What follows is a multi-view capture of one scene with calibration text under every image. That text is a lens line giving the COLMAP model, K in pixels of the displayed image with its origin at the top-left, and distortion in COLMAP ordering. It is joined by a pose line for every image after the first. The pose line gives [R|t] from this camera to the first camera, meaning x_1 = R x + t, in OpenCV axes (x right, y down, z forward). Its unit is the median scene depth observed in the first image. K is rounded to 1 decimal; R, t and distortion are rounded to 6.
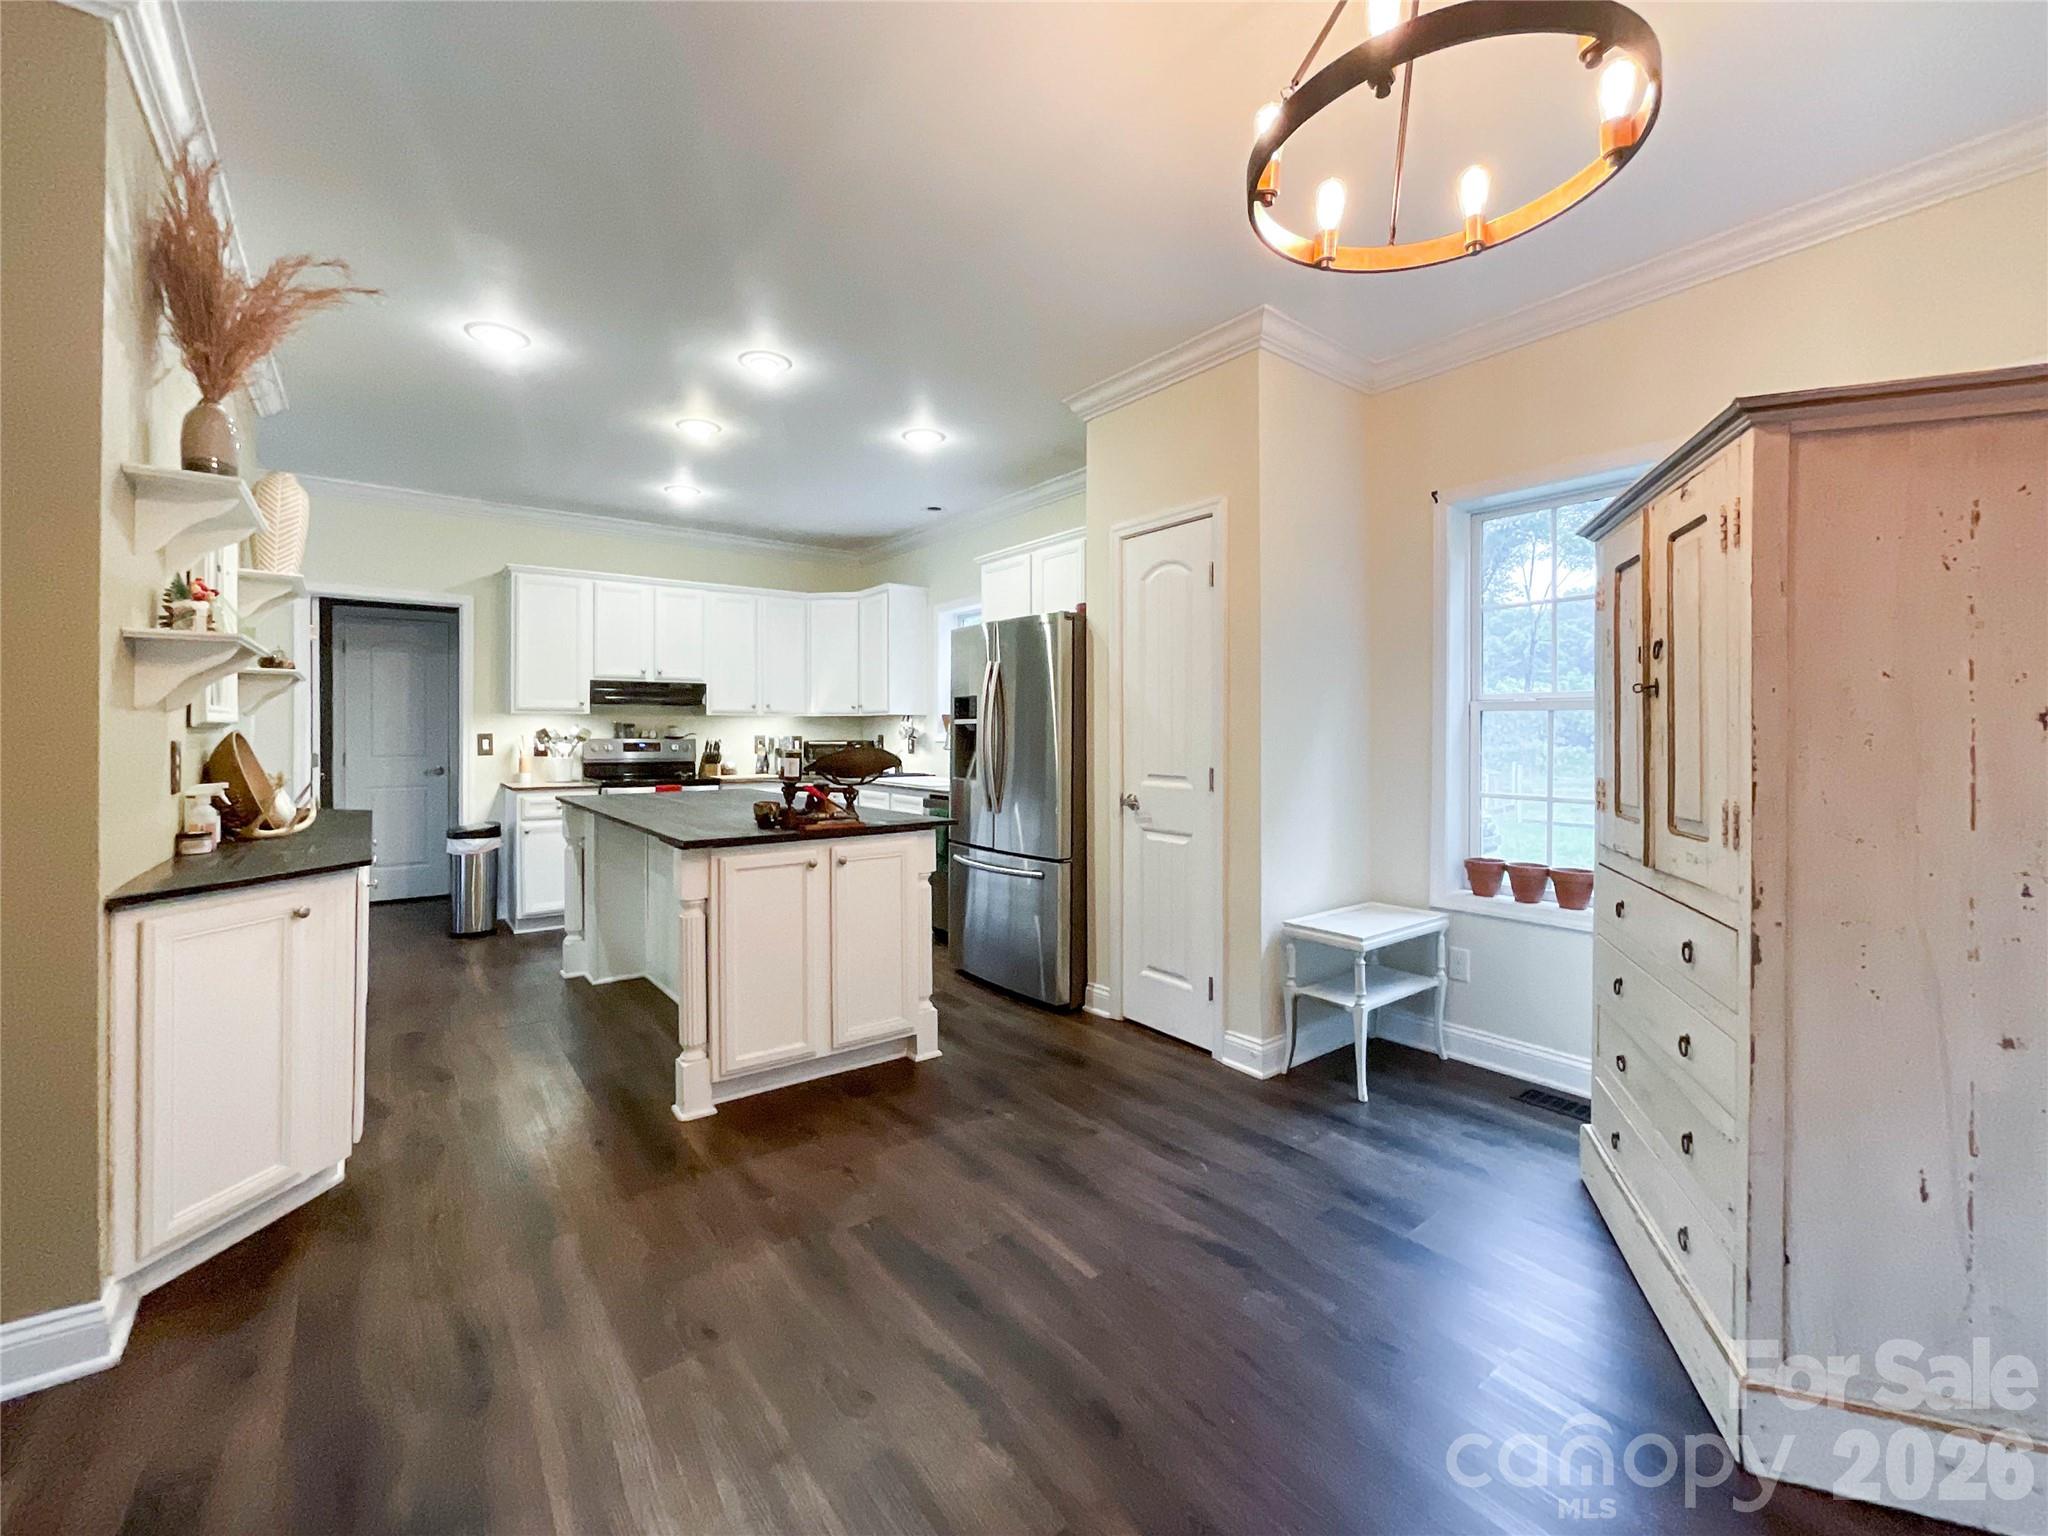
lens RADIAL K [[837.1, 0, 1019.6], [0, 837.1, 749.8], [0, 0, 1]] dist [0.001635, 0.000534]
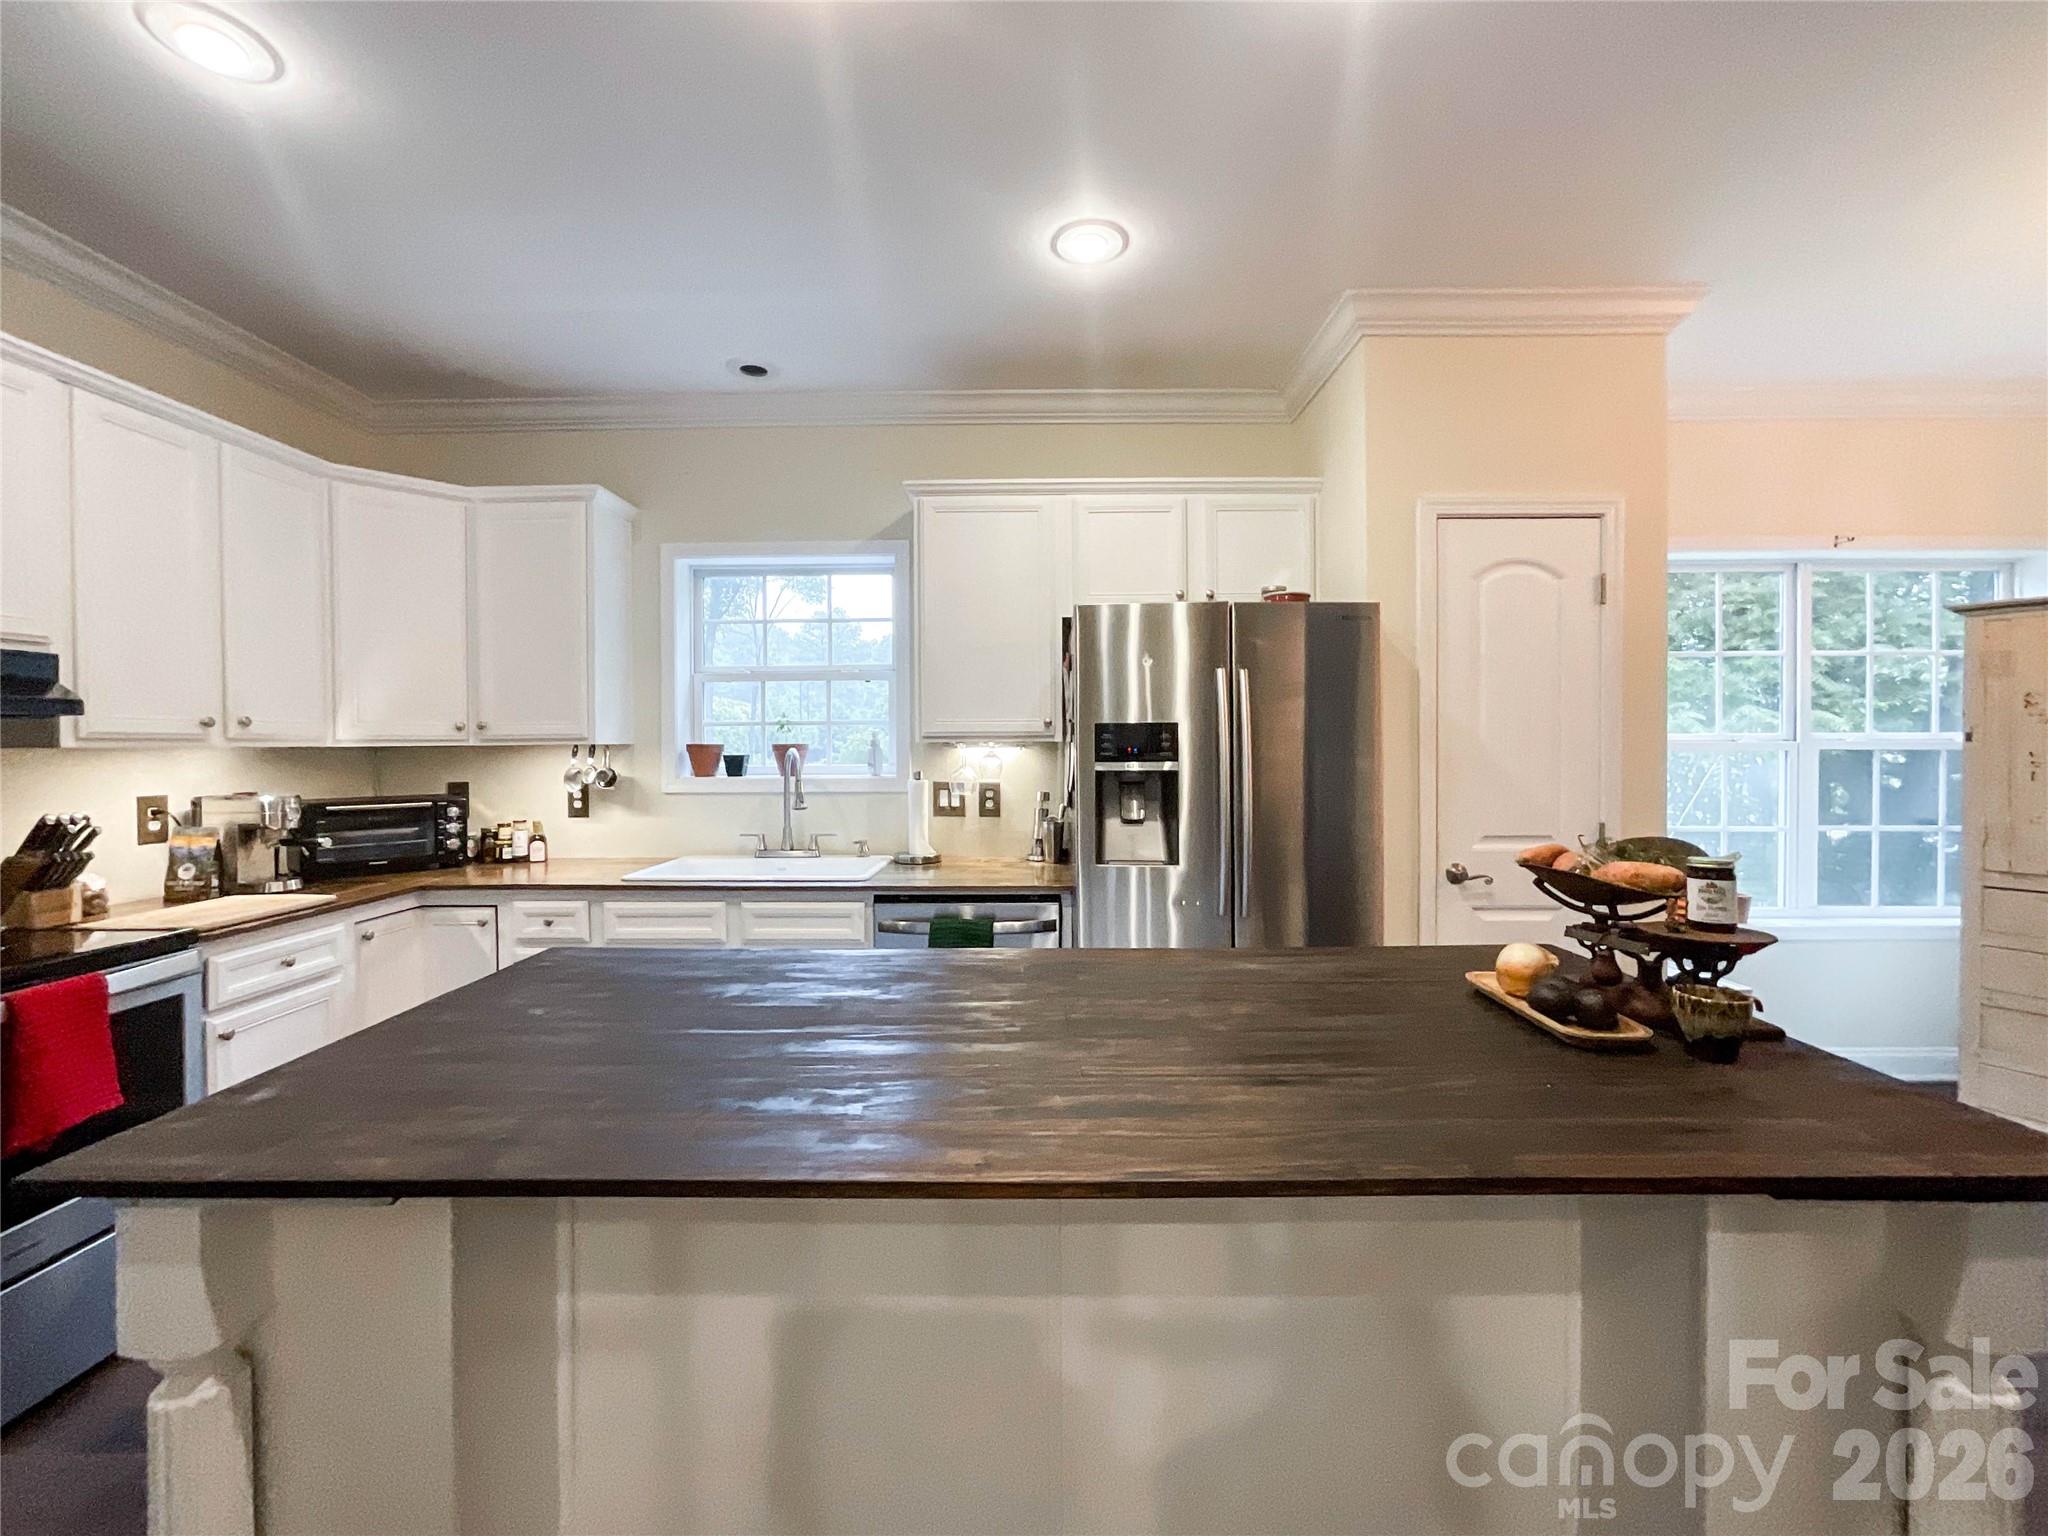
lens RADIAL K [[849.6, 0, 1023.6], [0, 849.6, 758.6], [0, 0, 1]] dist [-0.021034, 0.013065]
pose [[0.617974, -0.015487, 0.786046, -0.465602], [0.021581, 0.999763, 0.002732, -0.034333], [-0.785902, 0.015275, 0.618162, 0.563199]]
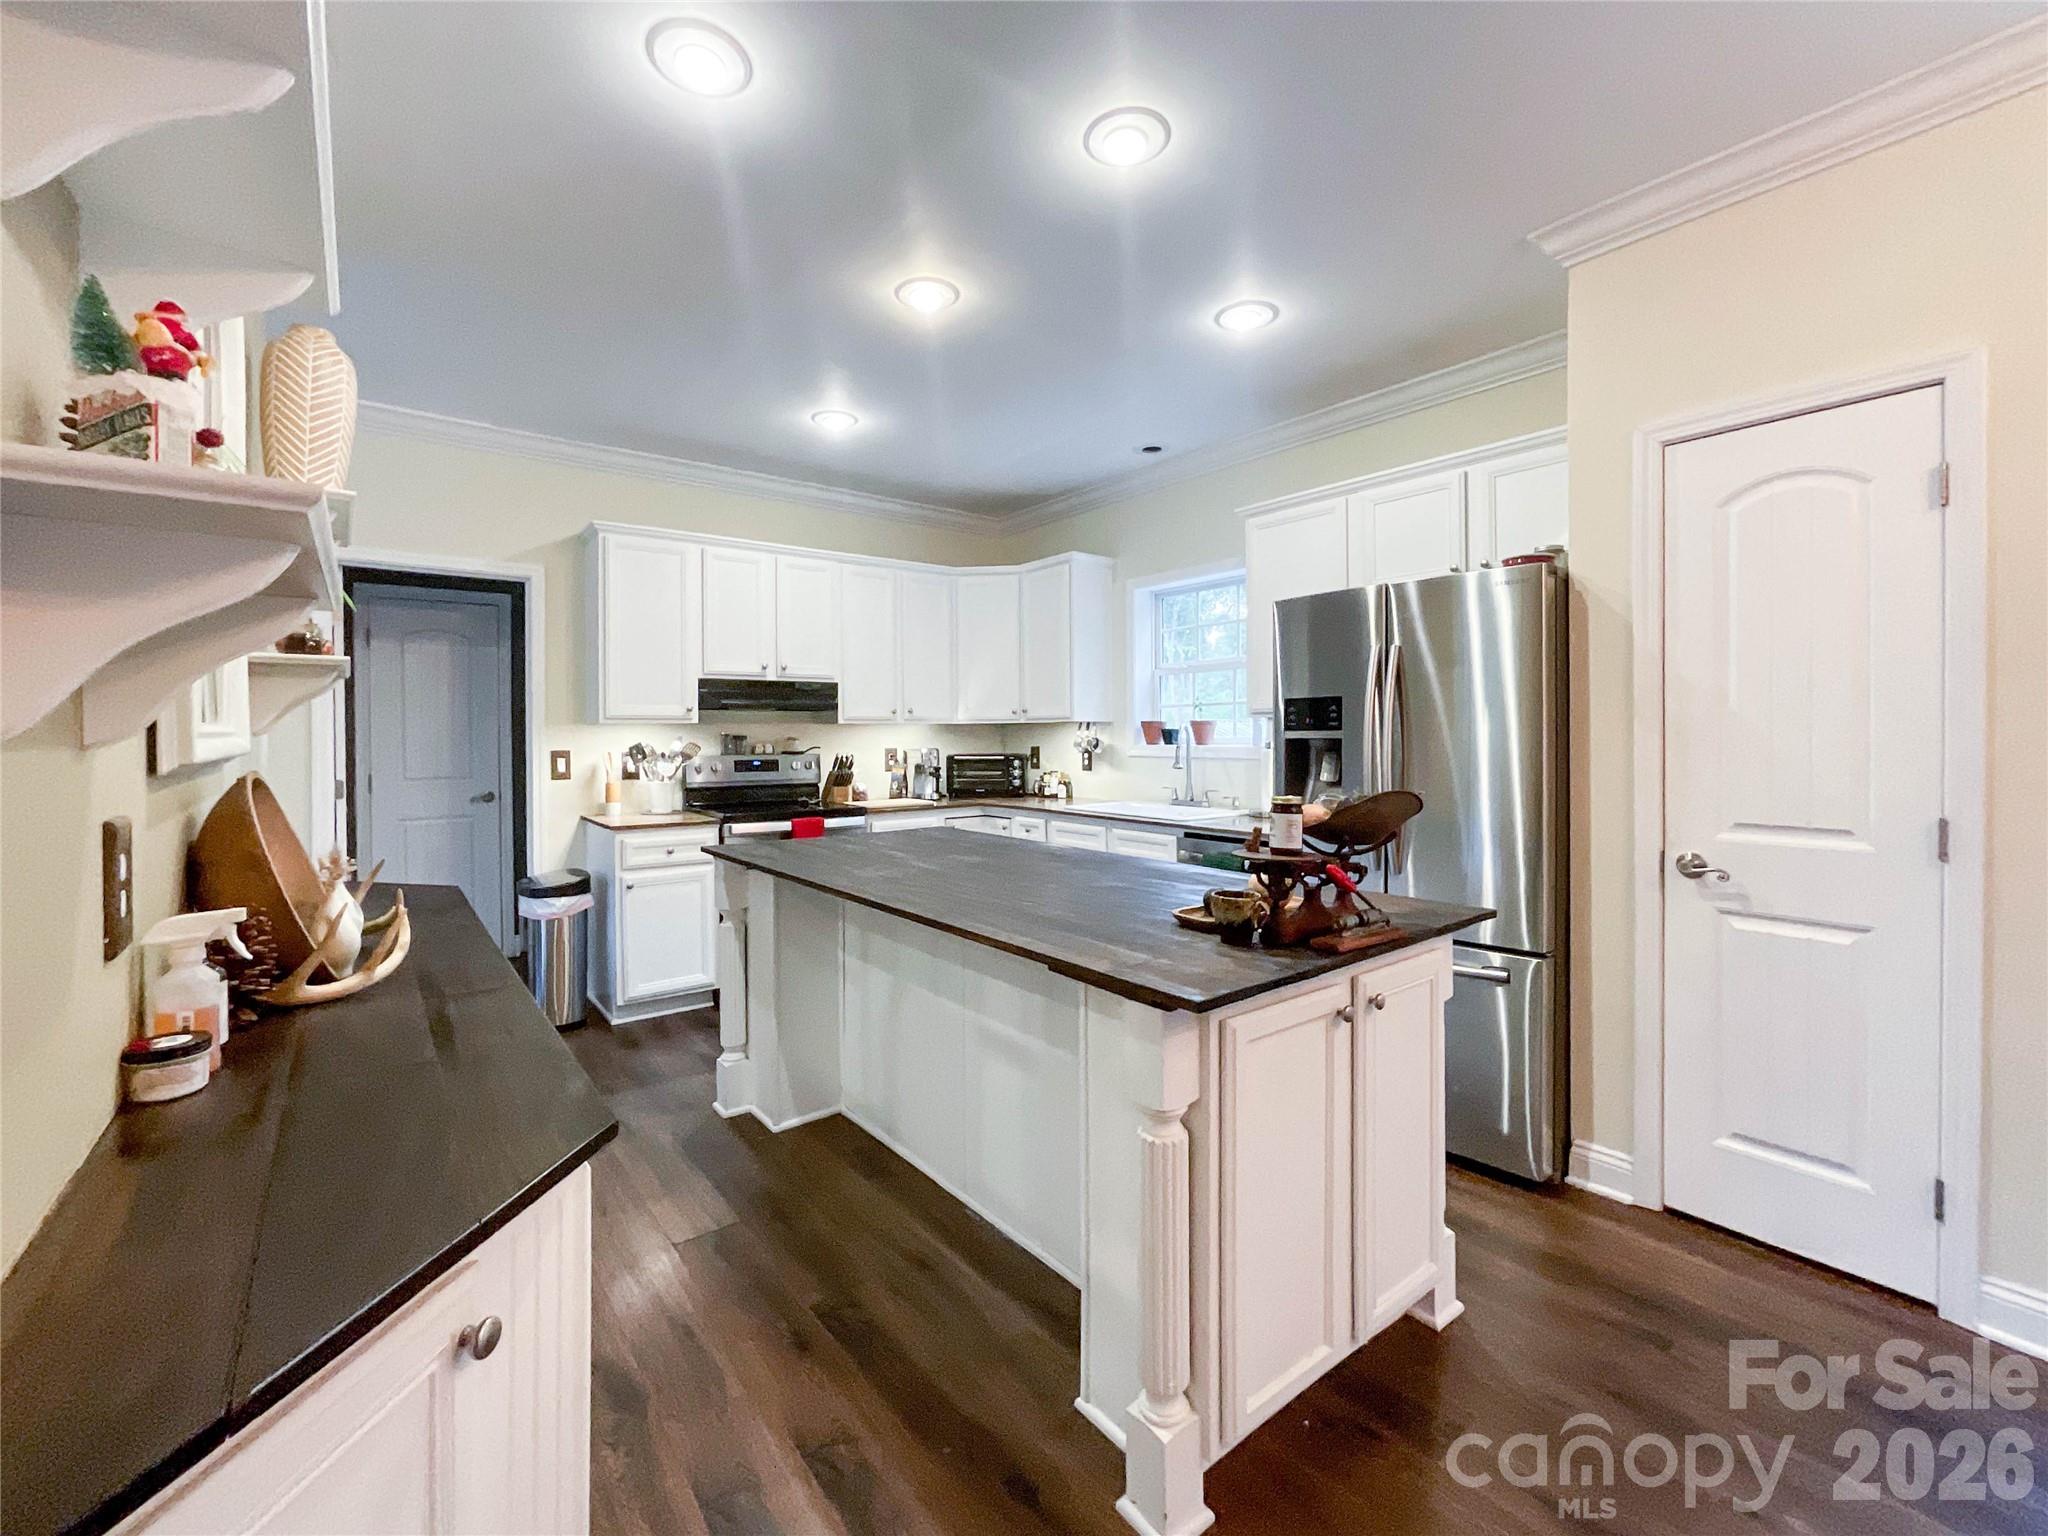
lens RADIAL K [[849.6, 0, 1023.6], [0, 849.6, 758.6], [0, 0, 1]] dist [-0.021034, 0.013065]
pose [[0.999893, -0.005364, 0.013631, -0.249120], [0.005249, 0.999951, 0.008449, -0.017342], [-0.013676, -0.008377, 0.999871, 0.254826]]
